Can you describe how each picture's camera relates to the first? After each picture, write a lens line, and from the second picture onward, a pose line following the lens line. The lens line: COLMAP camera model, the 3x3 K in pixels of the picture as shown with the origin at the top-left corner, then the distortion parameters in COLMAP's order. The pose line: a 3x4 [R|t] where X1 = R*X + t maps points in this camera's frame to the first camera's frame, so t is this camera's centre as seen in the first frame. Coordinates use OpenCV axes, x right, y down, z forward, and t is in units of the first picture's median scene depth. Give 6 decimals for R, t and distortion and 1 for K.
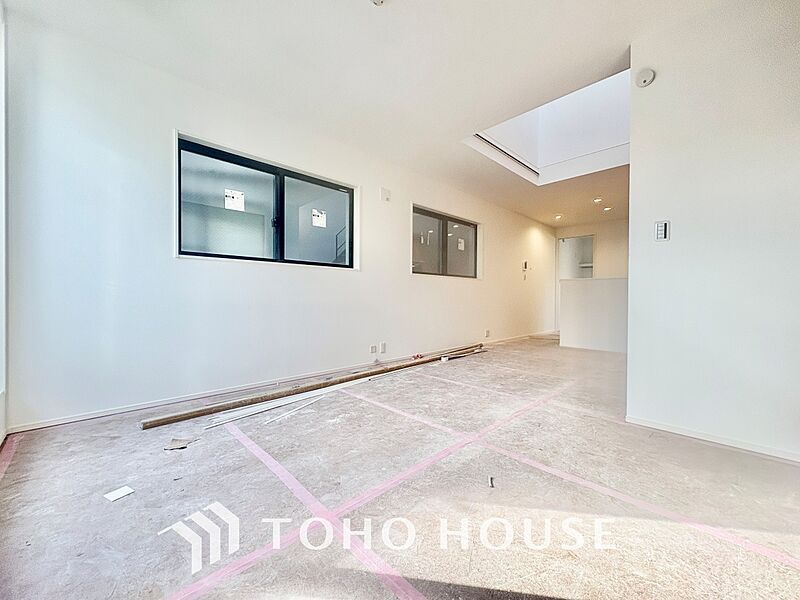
lens RADIAL K [[319.2, 0, 399.1], [0, 319.2, 301.5], [0, 0, 1]] dist [0.000443, 0.000076]
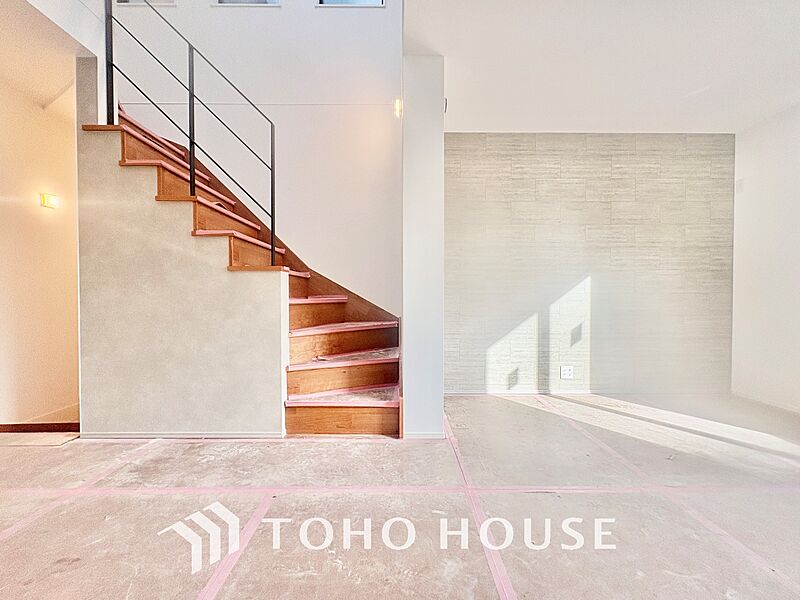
lens RADIAL K [[319.2, 0, 399.0], [0, 319.2, 299.2], [0, 0, 1]] dist [0.000443, 0.000076]
pose [[-0.727136, -0.014723, 0.686336, 0.107152], [0.005340, 0.999618, 0.027101, -0.066189], [-0.686473, 0.023371, -0.726780, 1.407241]]
